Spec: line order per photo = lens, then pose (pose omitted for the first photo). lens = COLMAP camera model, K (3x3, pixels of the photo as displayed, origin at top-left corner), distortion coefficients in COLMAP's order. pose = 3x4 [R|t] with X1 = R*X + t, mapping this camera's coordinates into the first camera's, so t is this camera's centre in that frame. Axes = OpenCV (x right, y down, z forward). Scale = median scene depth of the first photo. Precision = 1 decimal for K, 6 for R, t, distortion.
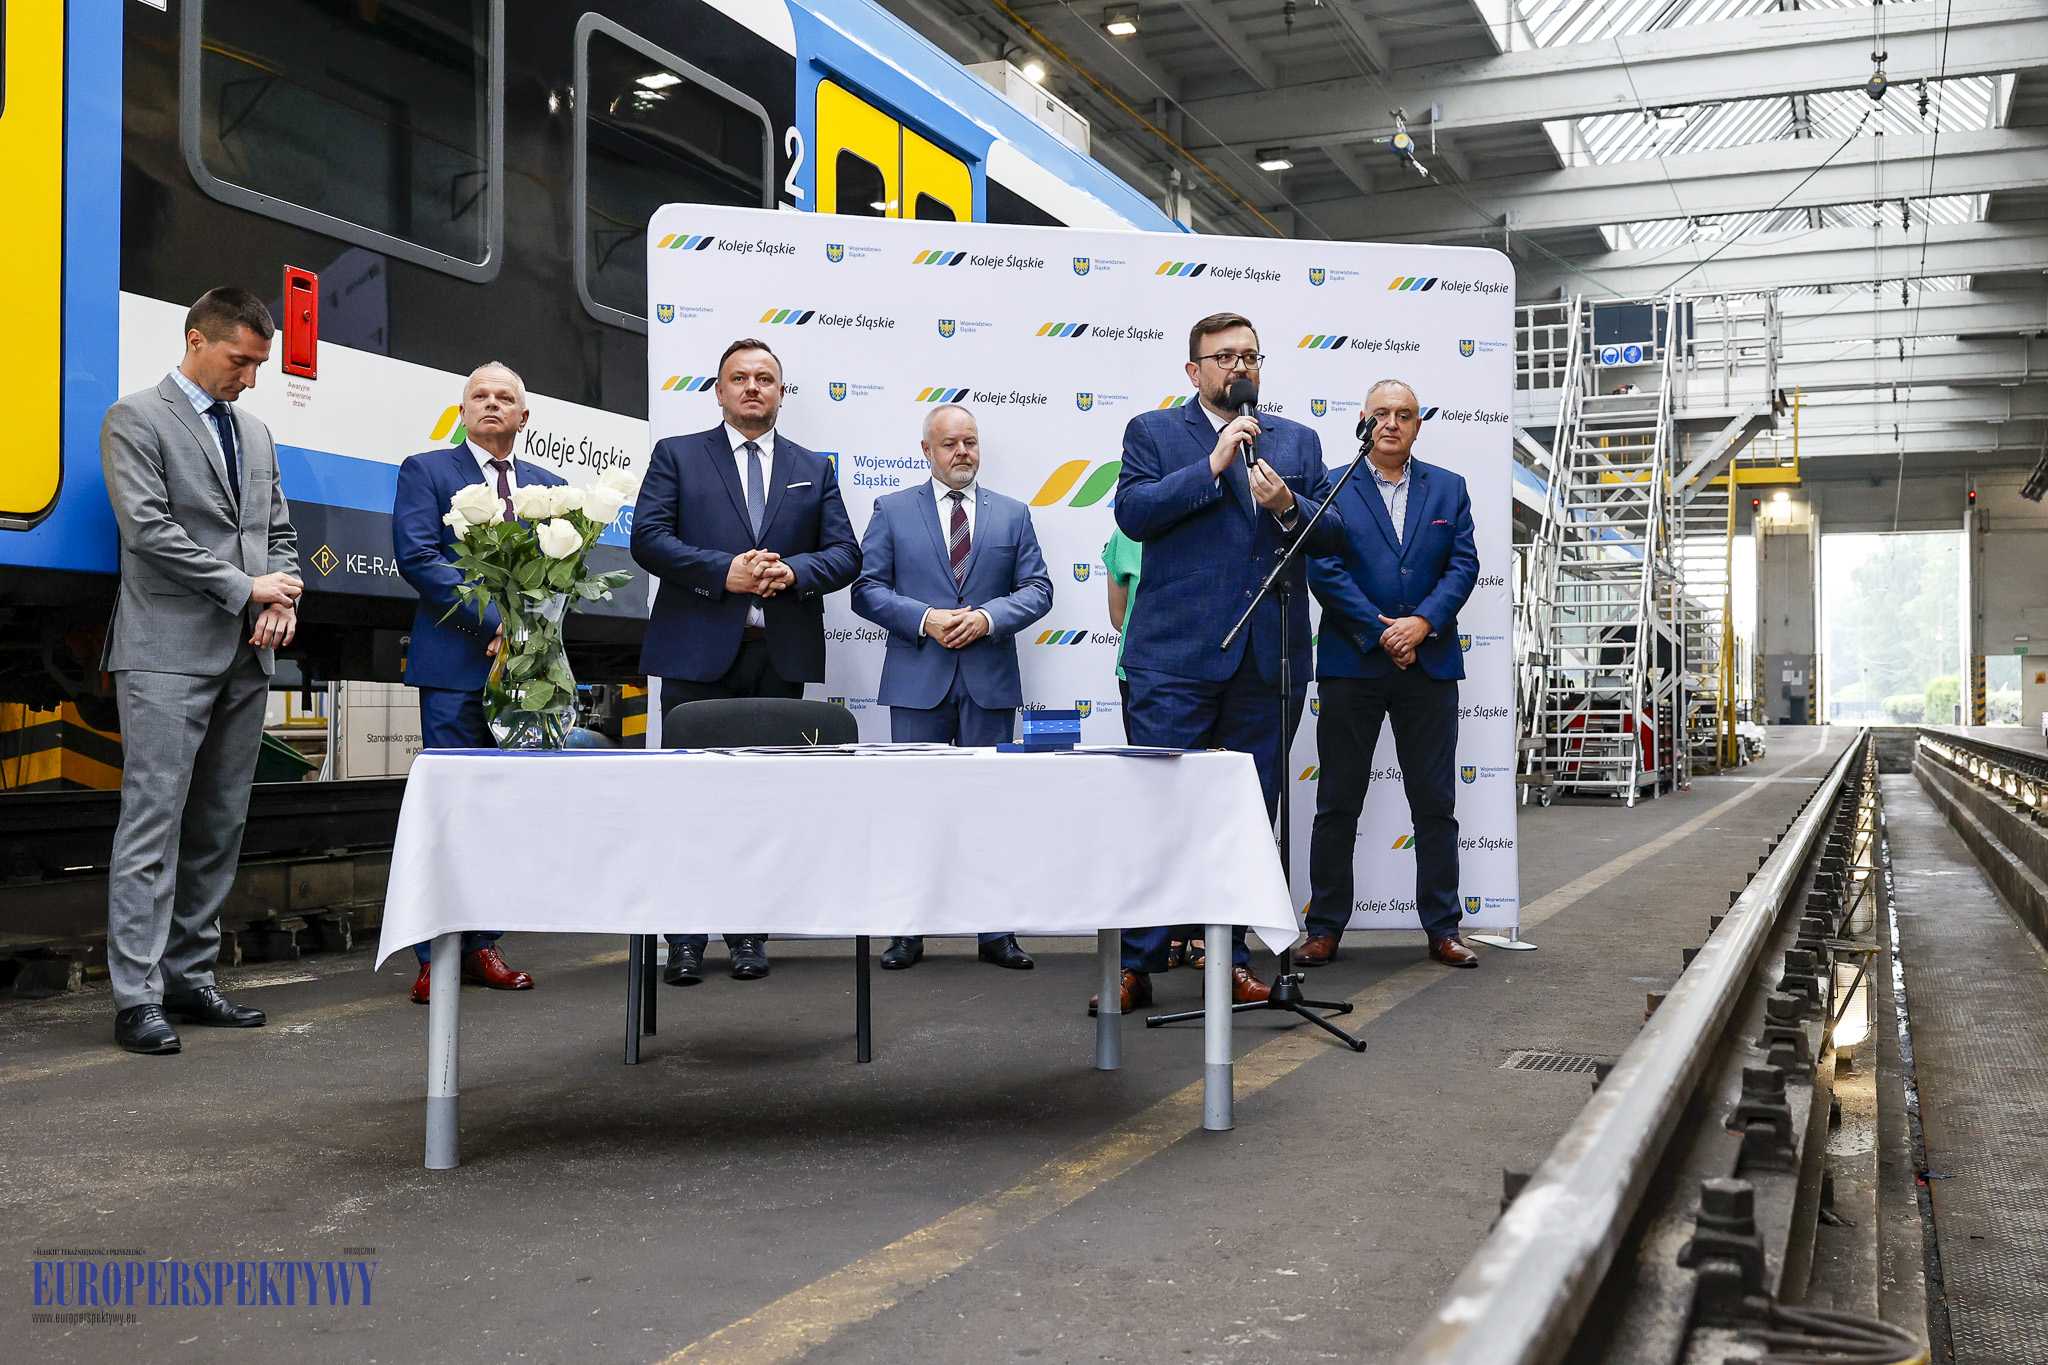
lens RADIAL K [[2117.5, 0, 1024.0], [0, 2117.5, 682.5], [0, 0, 1]] dist [0.005648, 0.001787]
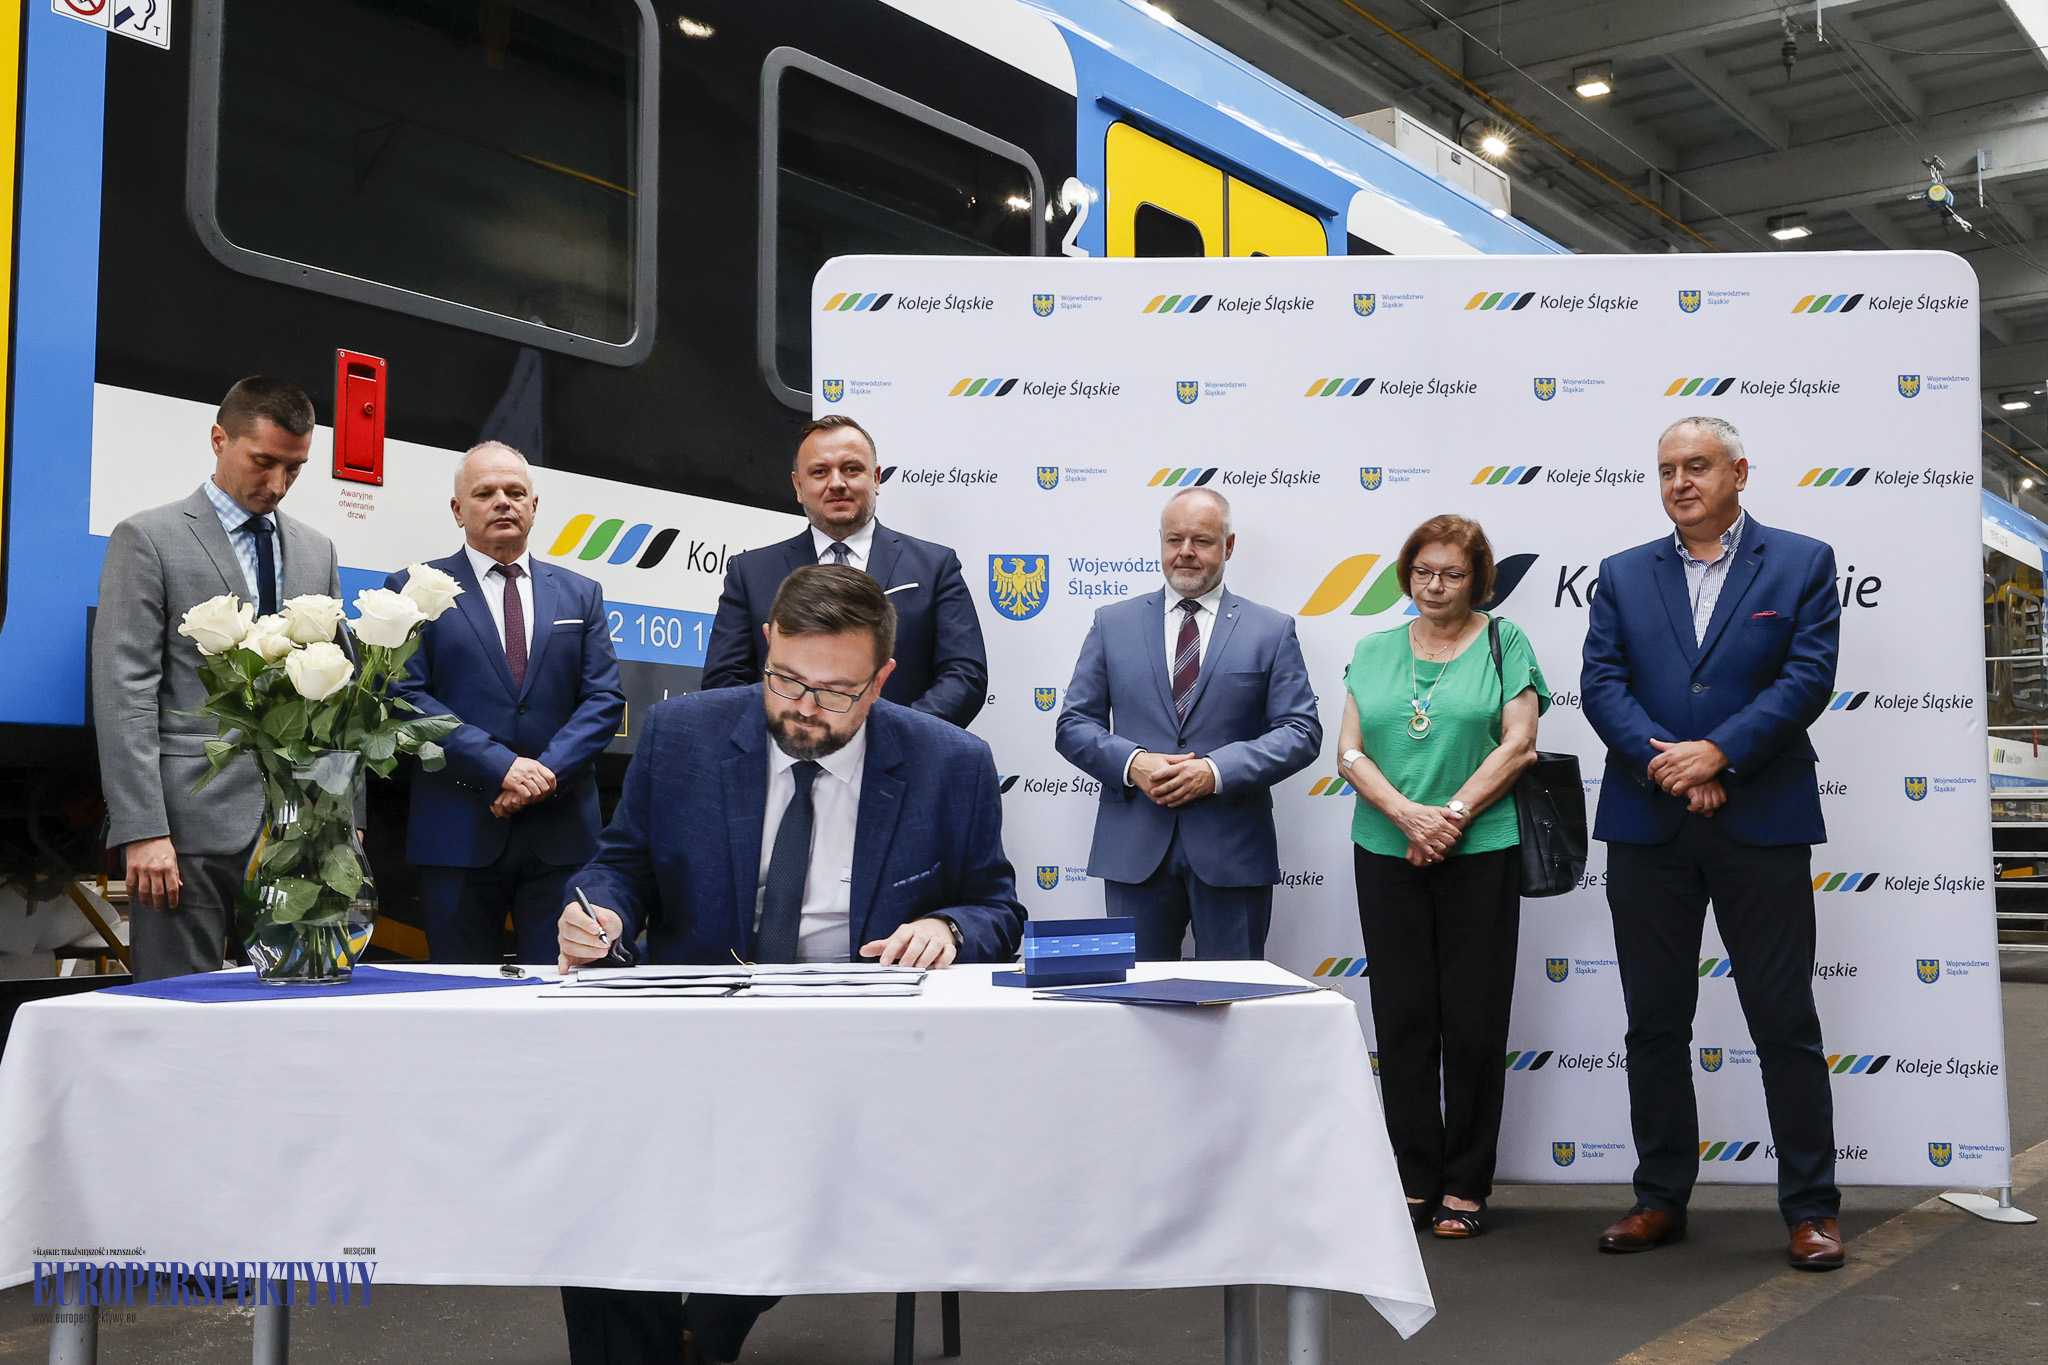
lens RADIAL K [[2174.2, 0, 1024.0], [0, 2174.2, 682.5], [0, 0, 1]] dist [-0.000208, -0.005600]
pose [[0.969939, -0.020534, -0.242482, 0.097097], [0.005729, 0.998084, -0.061604, -0.011133], [0.243282, 0.058363, 0.968198, 0.213659]]
